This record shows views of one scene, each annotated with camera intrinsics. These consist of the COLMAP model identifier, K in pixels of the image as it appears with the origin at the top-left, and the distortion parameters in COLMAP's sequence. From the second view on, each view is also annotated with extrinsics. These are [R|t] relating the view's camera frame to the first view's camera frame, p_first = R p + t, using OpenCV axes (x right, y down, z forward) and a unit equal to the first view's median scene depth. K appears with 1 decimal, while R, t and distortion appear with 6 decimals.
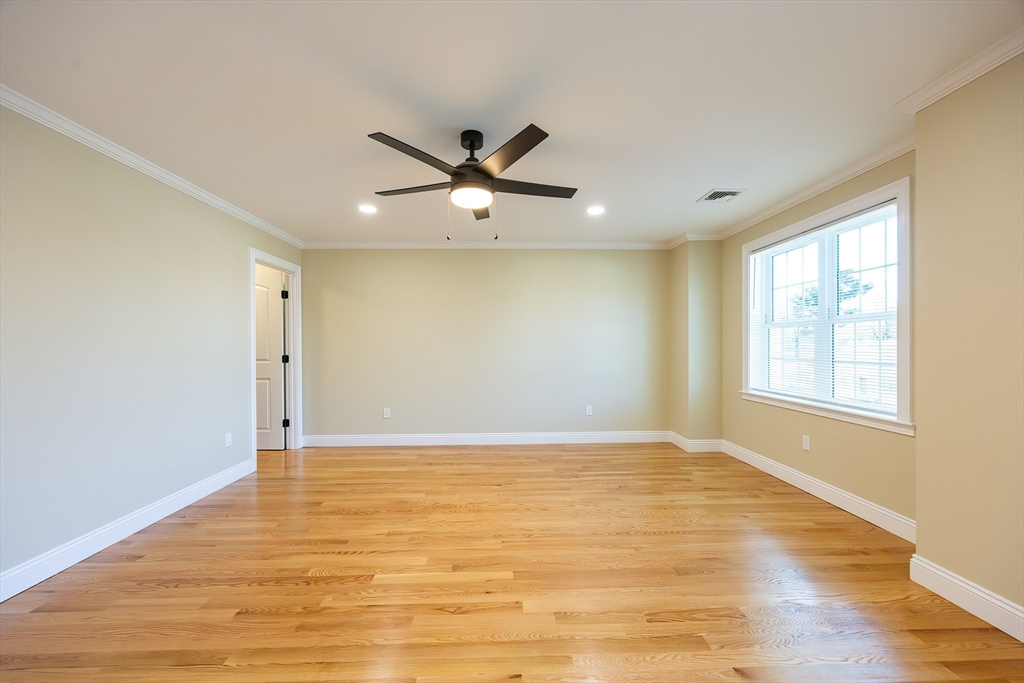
lens RADIAL K [[397.9, 0, 509.0], [0, 397.9, 345.8], [0, 0, 1]] dist [-0.001488, 0.000346]
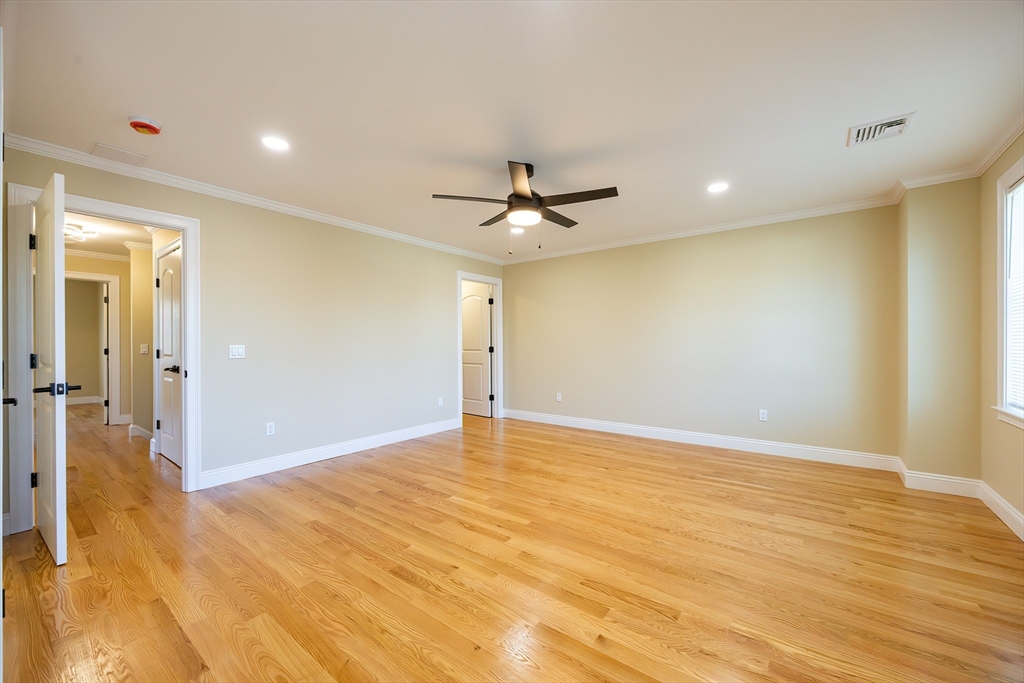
lens RADIAL K [[397.9, 0, 513.2], [0, 397.9, 342.1], [0, 0, 1]] dist [-0.001488, 0.000346]
pose [[0.777508, 0.000441, -0.628873, 0.472379], [-0.000699, 1.000000, -0.000164, 0.011371], [0.628873, 0.000567, 0.777508, 0.010062]]
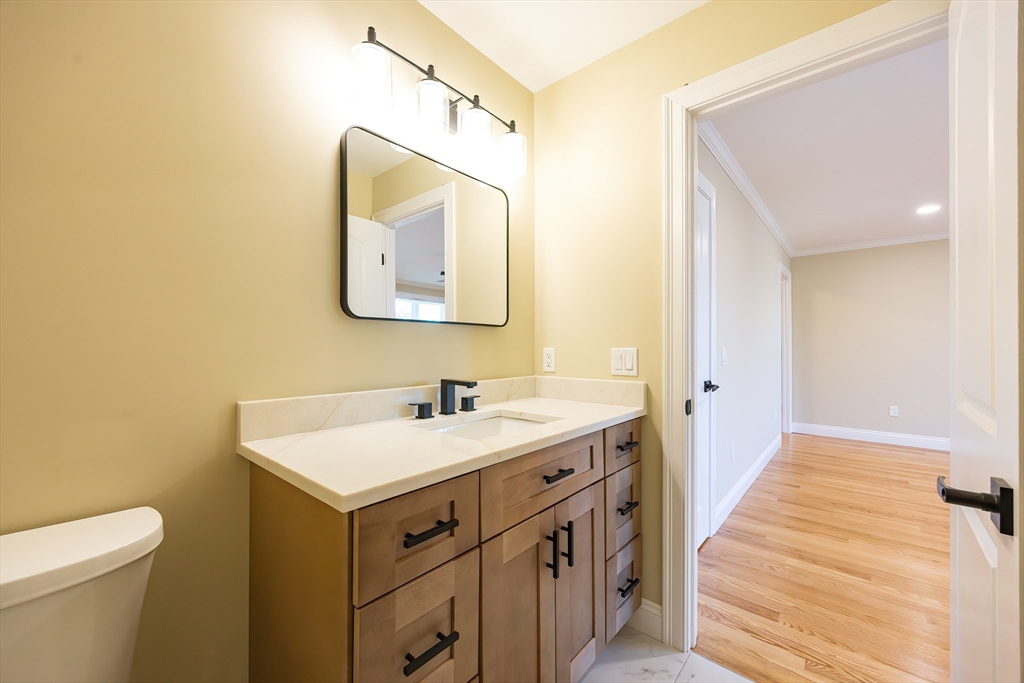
lens RADIAL K [[397.9, 0, 516.9], [0, 397.9, 343.1], [0, 0, 1]] dist [-0.001488, 0.000346]
pose [[0.745903, 0.000137, -0.666054, -0.507585], [-0.005218, 0.999970, -0.005638, 0.015969], [0.666034, 0.007680, 0.745882, -0.531118]]
